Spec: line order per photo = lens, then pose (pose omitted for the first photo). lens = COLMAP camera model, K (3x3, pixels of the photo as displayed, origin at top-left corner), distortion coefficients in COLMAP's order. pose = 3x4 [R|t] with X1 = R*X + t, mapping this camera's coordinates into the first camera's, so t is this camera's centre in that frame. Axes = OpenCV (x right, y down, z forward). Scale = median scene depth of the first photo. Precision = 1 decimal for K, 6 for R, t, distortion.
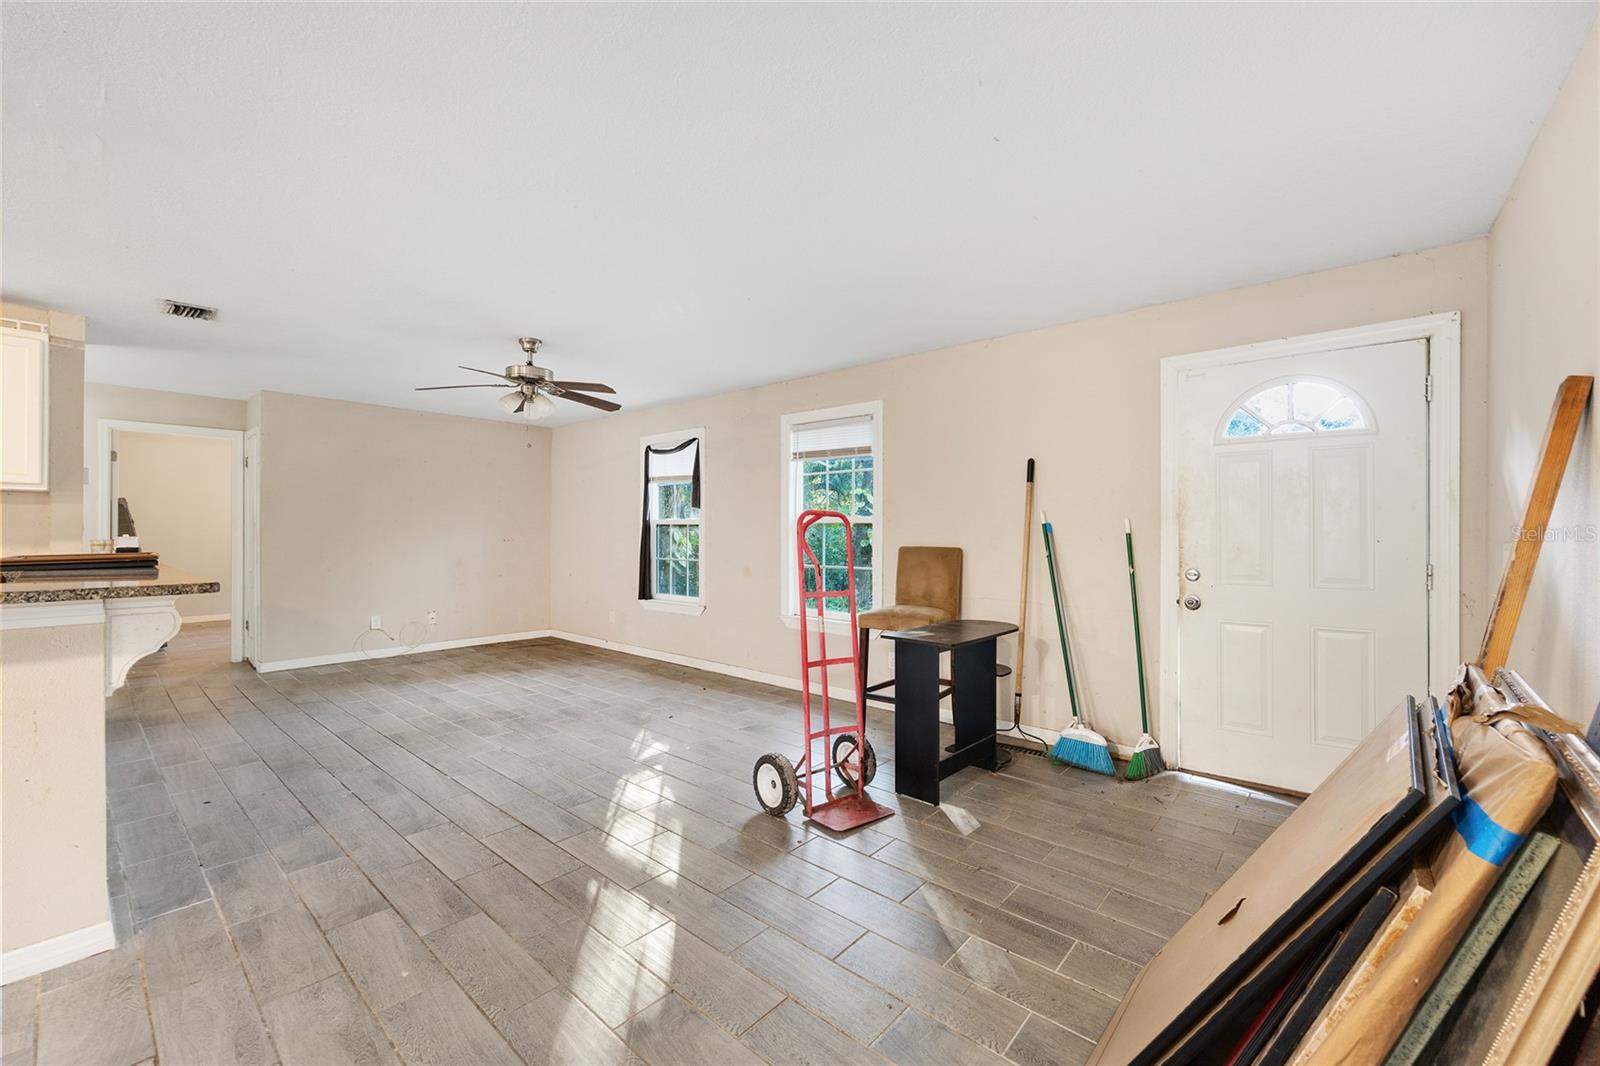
lens RADIAL K [[703.3, 0, 801.6], [0, 703.3, 531.8], [0, 0, 1]] dist [-0.000749, 0.000719]
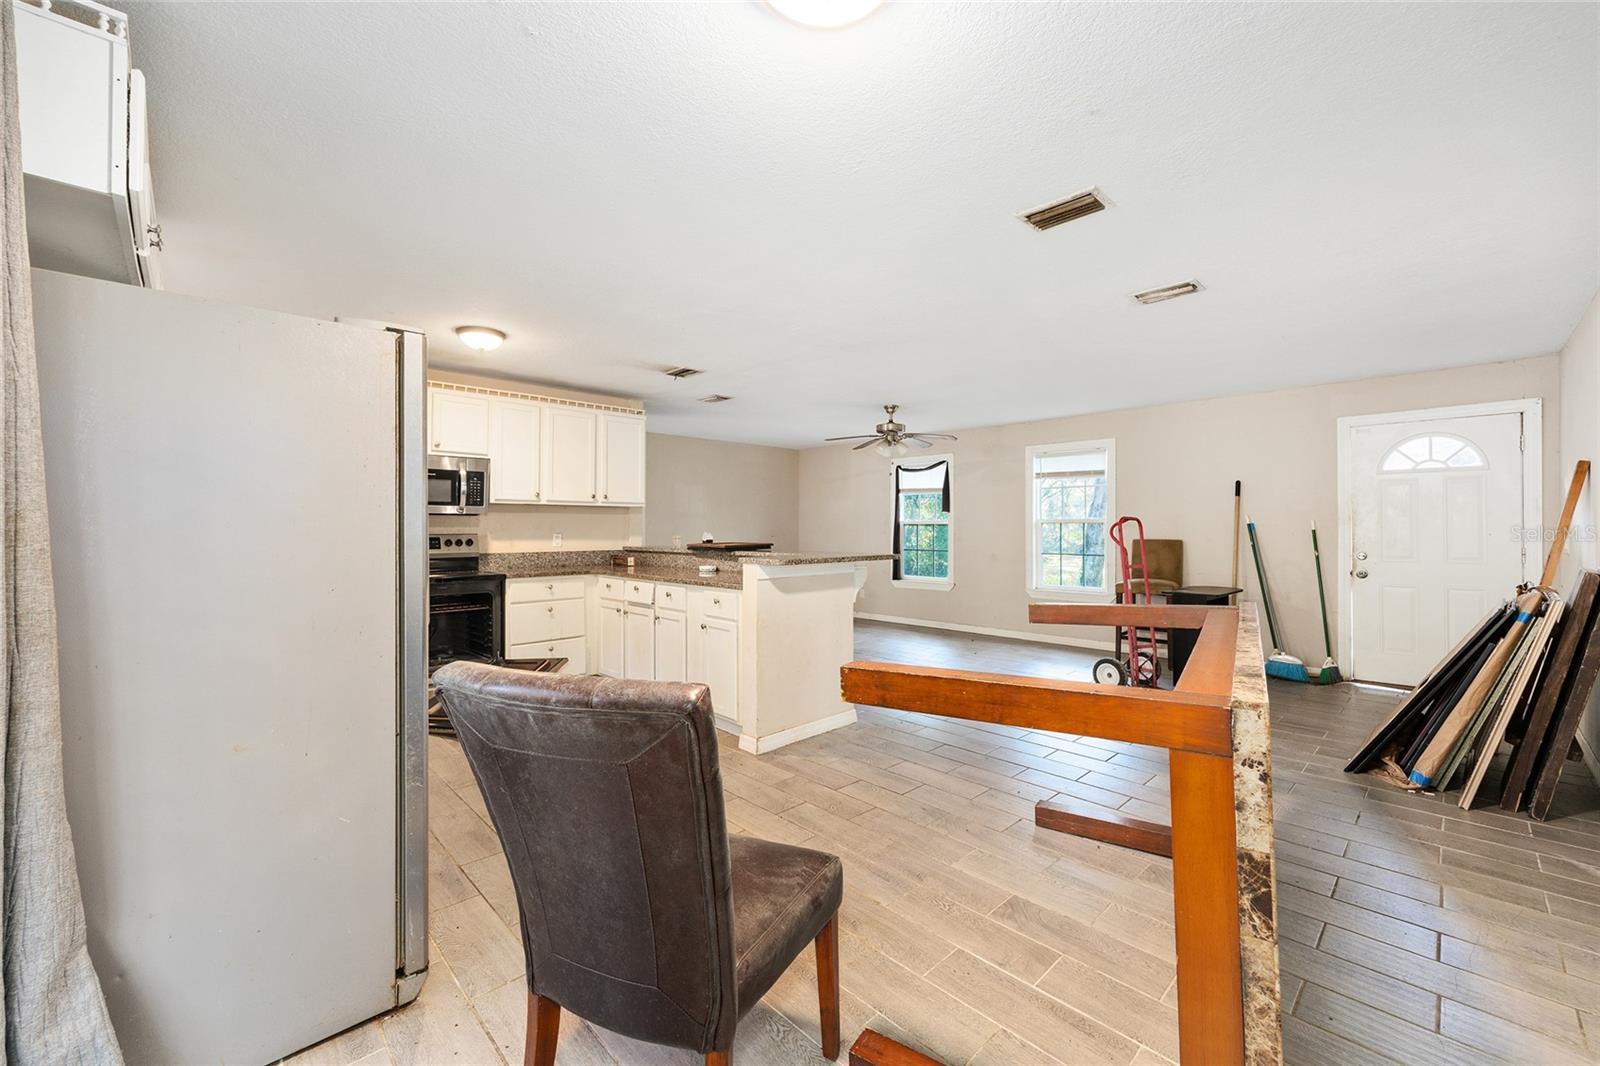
lens RADIAL K [[694.0, 0, 799.8], [0, 694.0, 525.6], [0, 0, 1]] dist [-0.000161, -0.000104]
pose [[0.995014, -0.003529, -0.099668, -0.435827], [0.003137, 0.999987, -0.004088, -0.003955], [0.099681, 0.003755, 0.995012, -0.541751]]
